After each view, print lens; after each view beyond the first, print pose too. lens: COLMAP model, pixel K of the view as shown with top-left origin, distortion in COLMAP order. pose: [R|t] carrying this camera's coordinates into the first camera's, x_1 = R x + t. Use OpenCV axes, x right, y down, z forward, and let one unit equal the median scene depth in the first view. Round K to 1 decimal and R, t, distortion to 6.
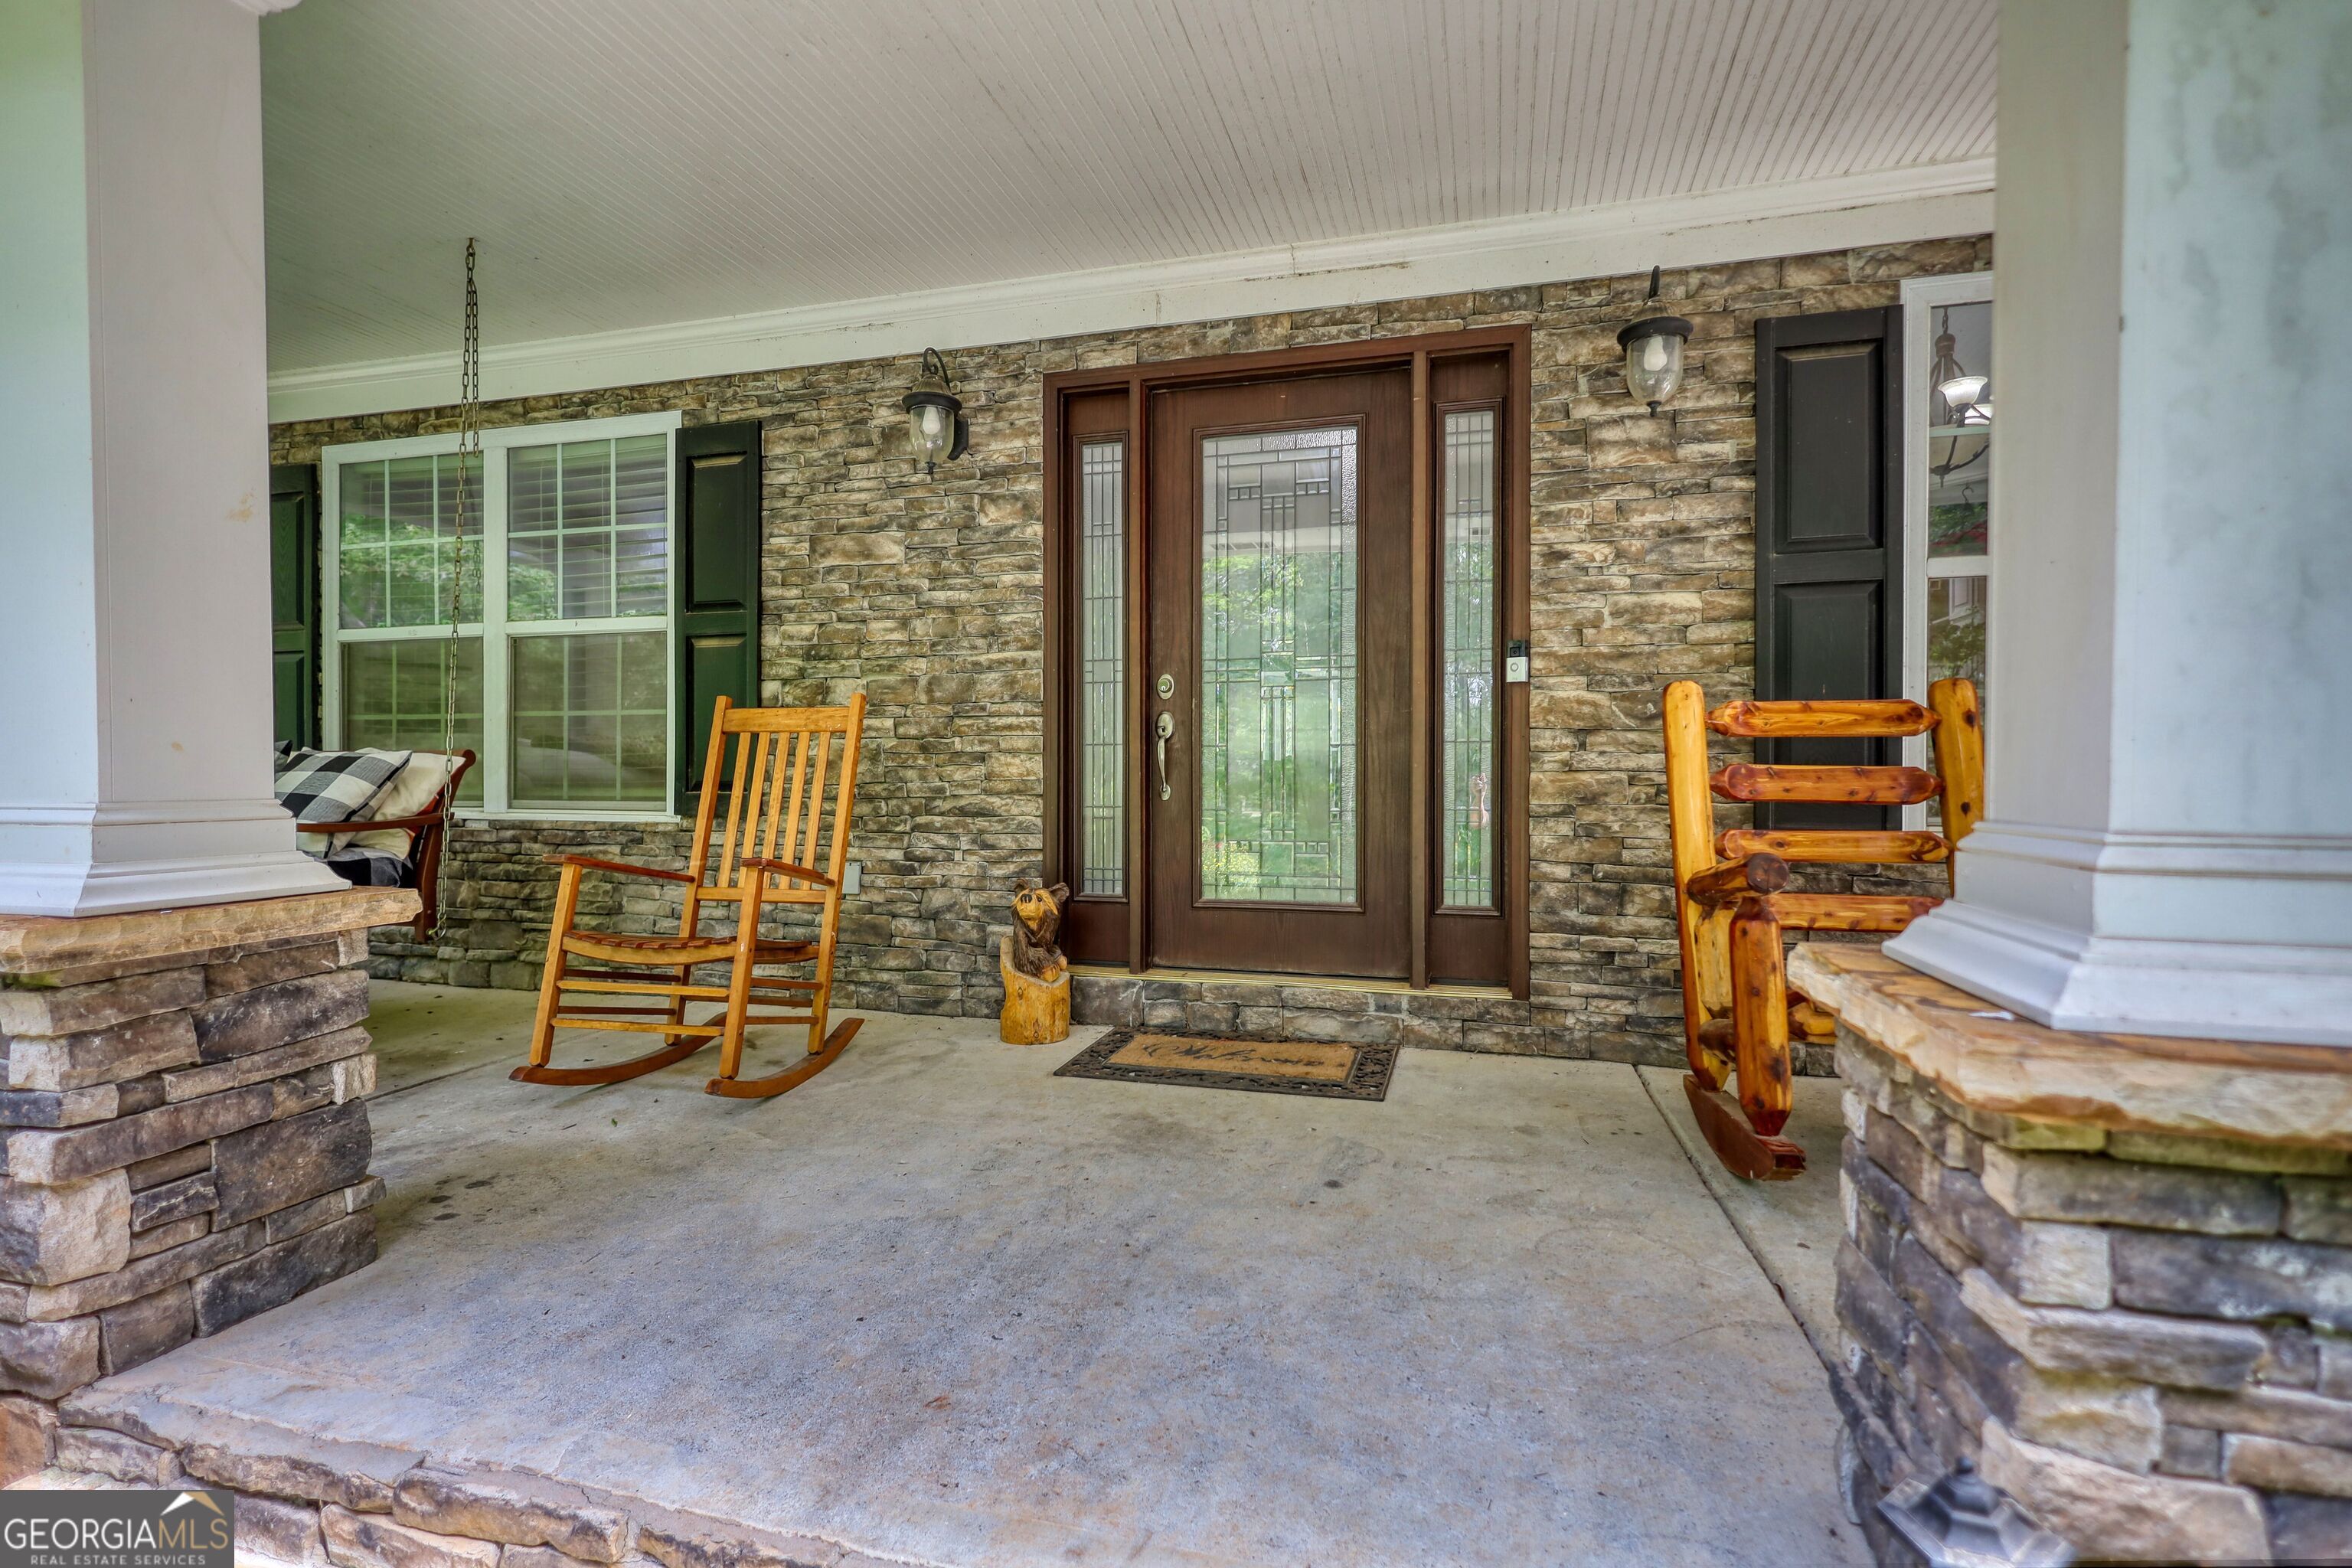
lens RADIAL K [[1110.4, 0, 1179.6], [0, 1110.4, 784.1], [0, 0, 1]] dist [0.002472, 0.002149]
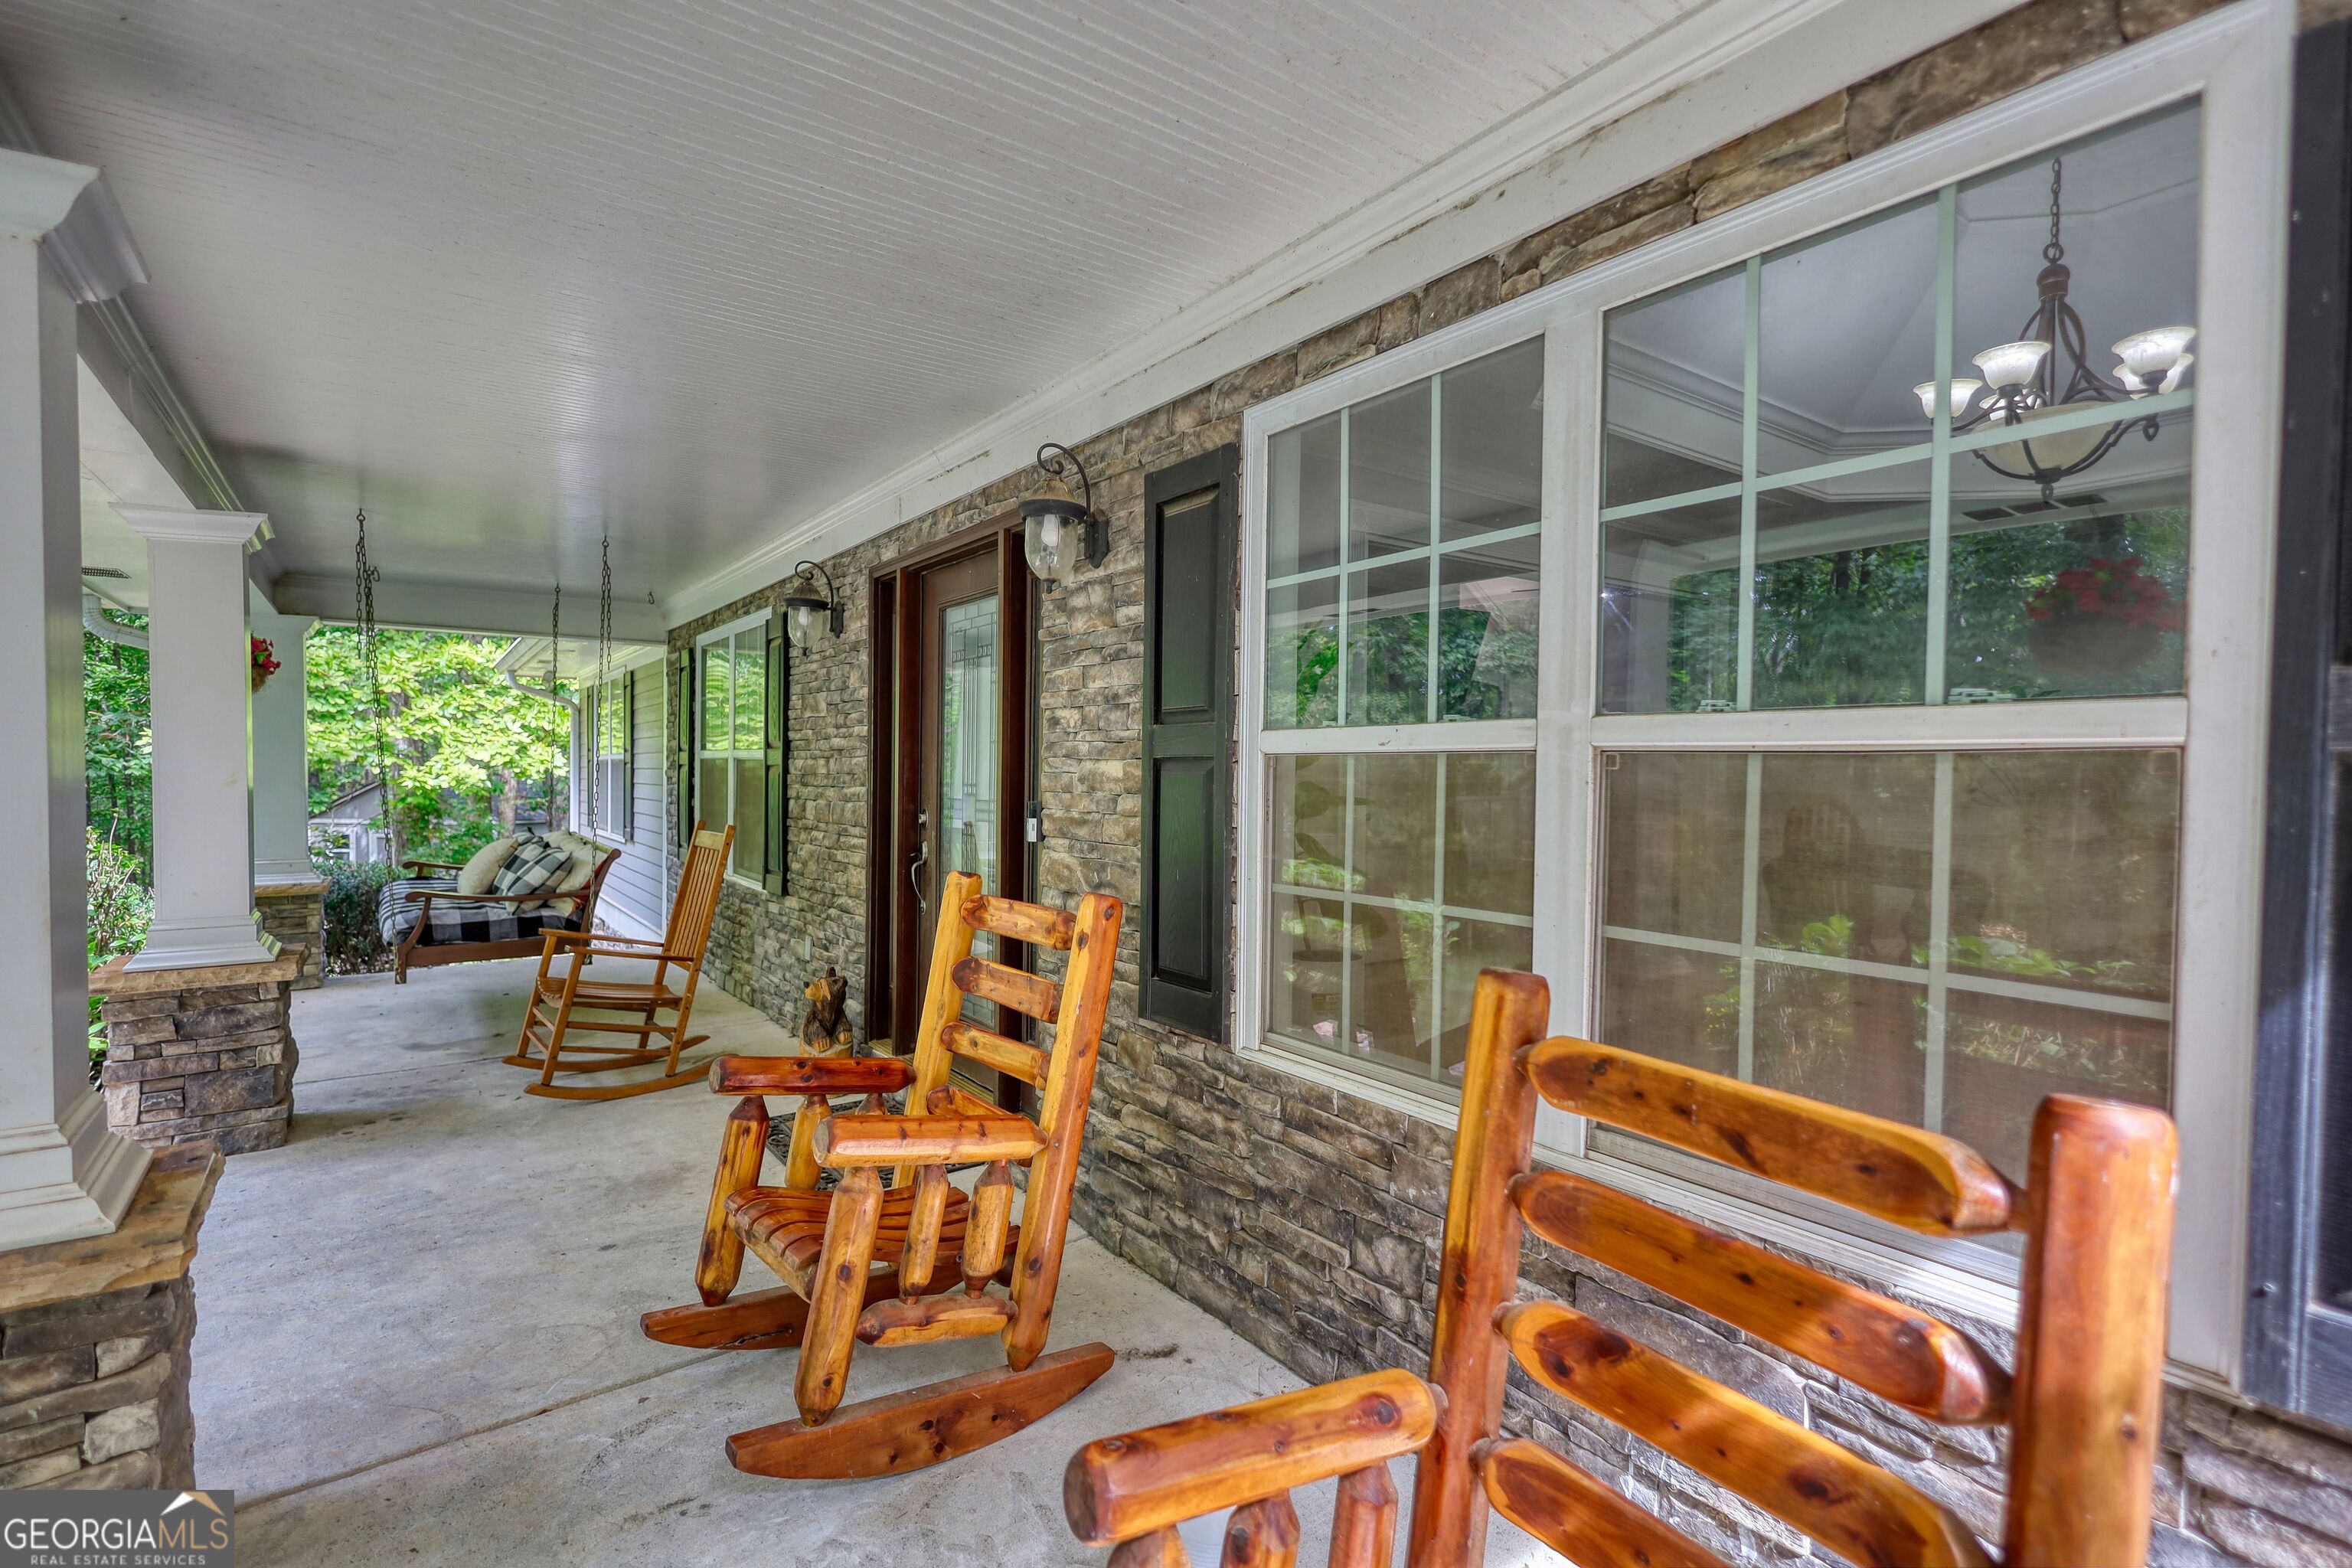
lens RADIAL K [[1110.4, 0, 1176.9], [0, 1110.4, 789.5], [0, 0, 1]] dist [0.002472, 0.002149]
pose [[0.778201, 0.016967, -0.627786, 1.428852], [-0.011374, 0.999852, 0.012923, -0.208738], [0.627912, -0.002916, 0.778279, 0.363978]]
